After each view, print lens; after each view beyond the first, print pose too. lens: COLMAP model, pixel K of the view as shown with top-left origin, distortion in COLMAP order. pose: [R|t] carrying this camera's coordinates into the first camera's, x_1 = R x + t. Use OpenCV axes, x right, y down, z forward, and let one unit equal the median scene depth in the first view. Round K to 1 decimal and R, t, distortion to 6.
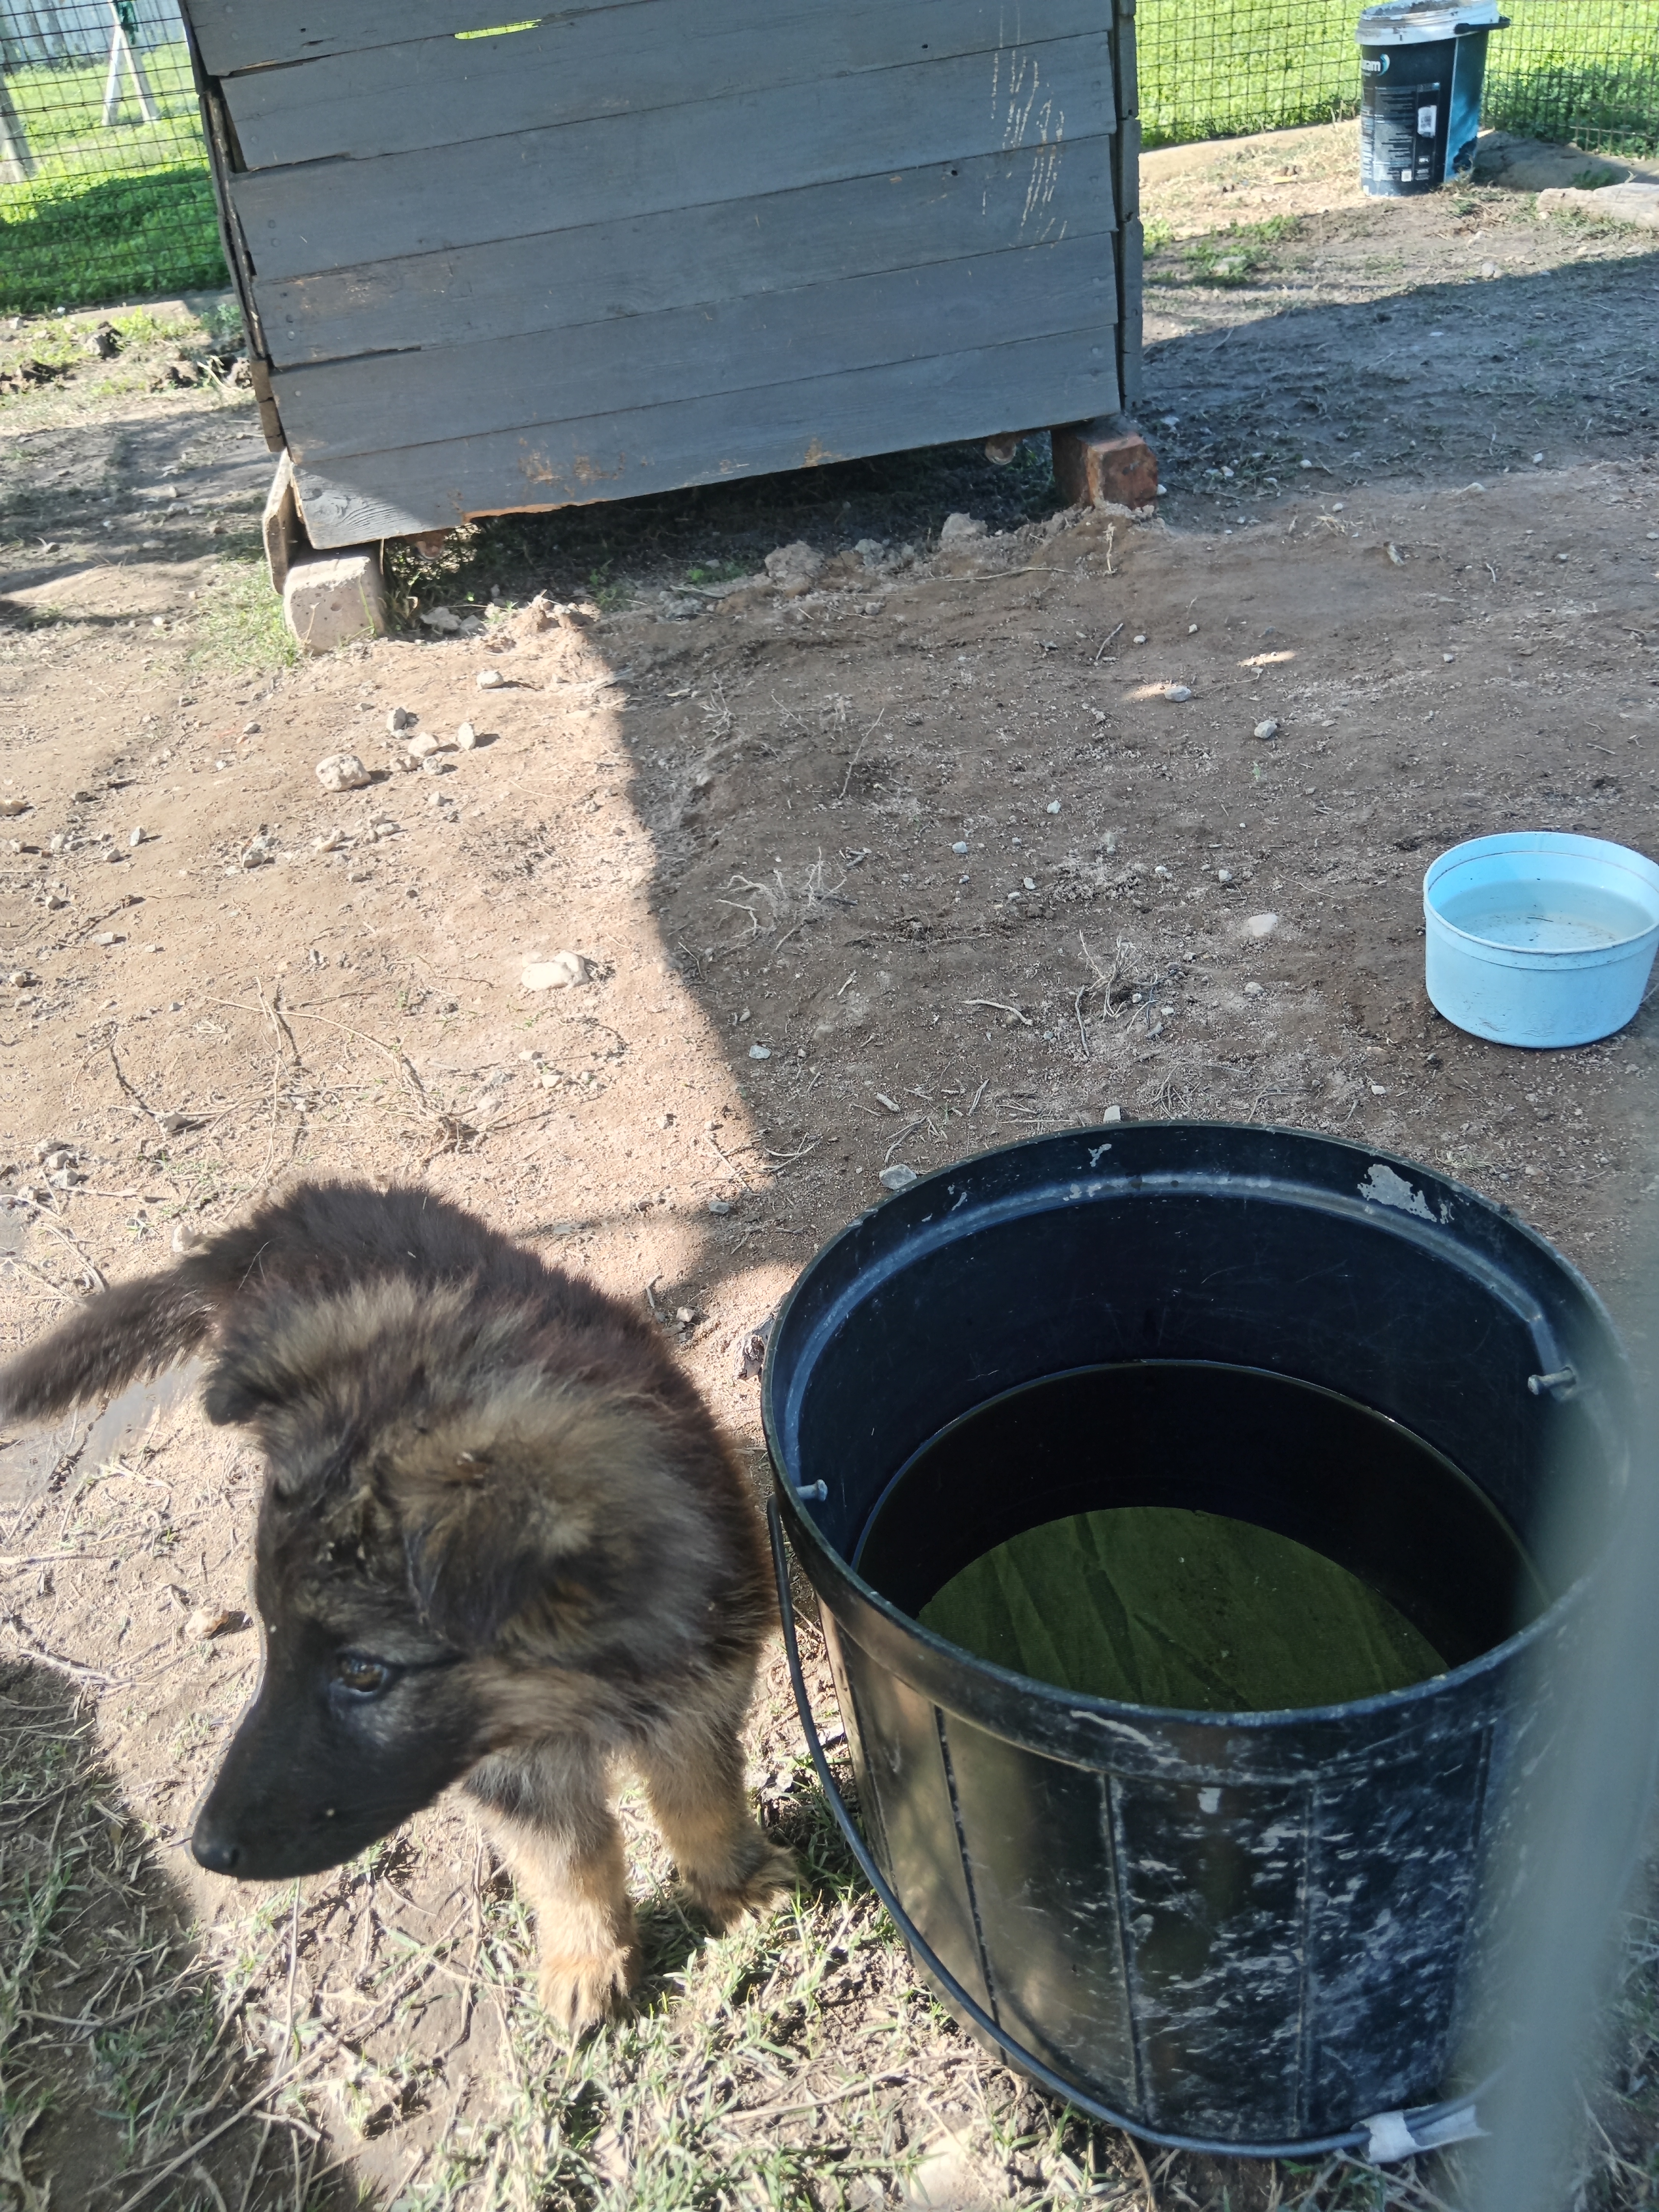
lens RADIAL K [[1595.8, 0, 826.7], [0, 1595.8, 1191.3], [0, 0, 1]] dist [0.017298, -0.016280]
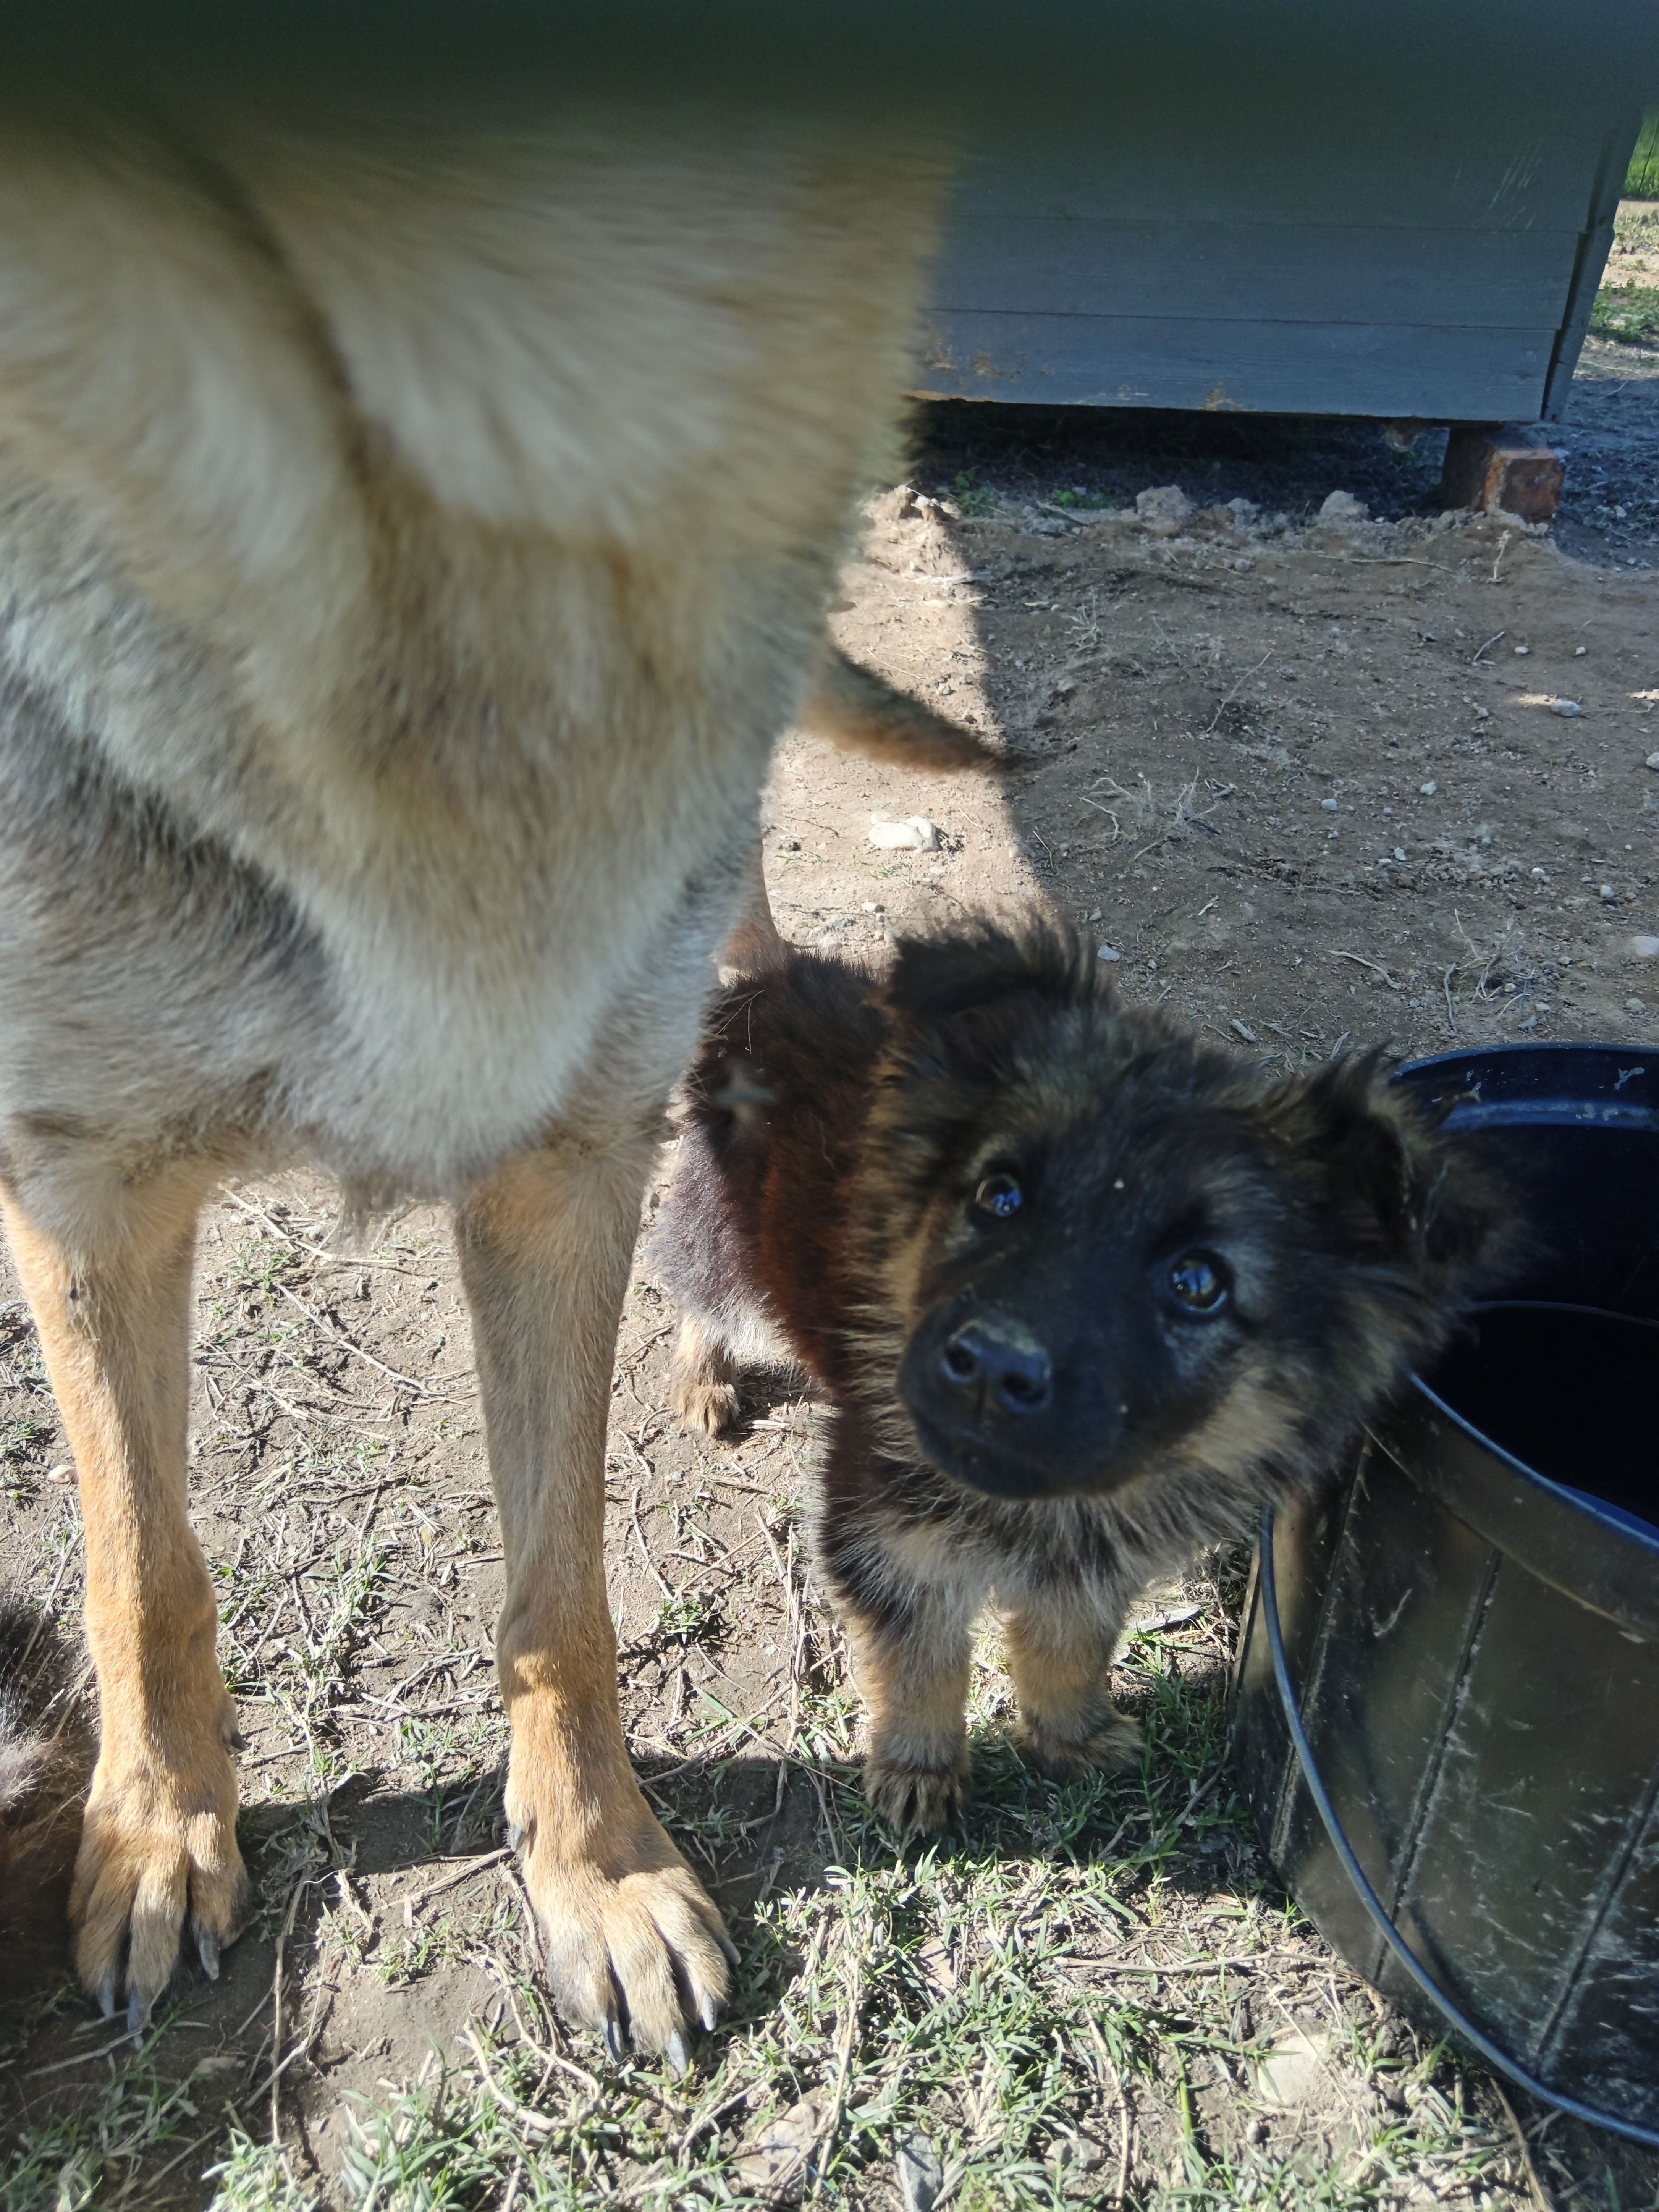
lens RADIAL K [[1595.8, 0, 826.7], [0, 1595.8, 1191.3], [0, 0, 1]] dist [0.017298, -0.016280]
pose [[0.971571, 0.230932, -0.052149, -0.121589], [-0.230443, 0.972966, 0.015277, 0.075052], [0.054267, -0.002825, 0.998522, 0.025634]]
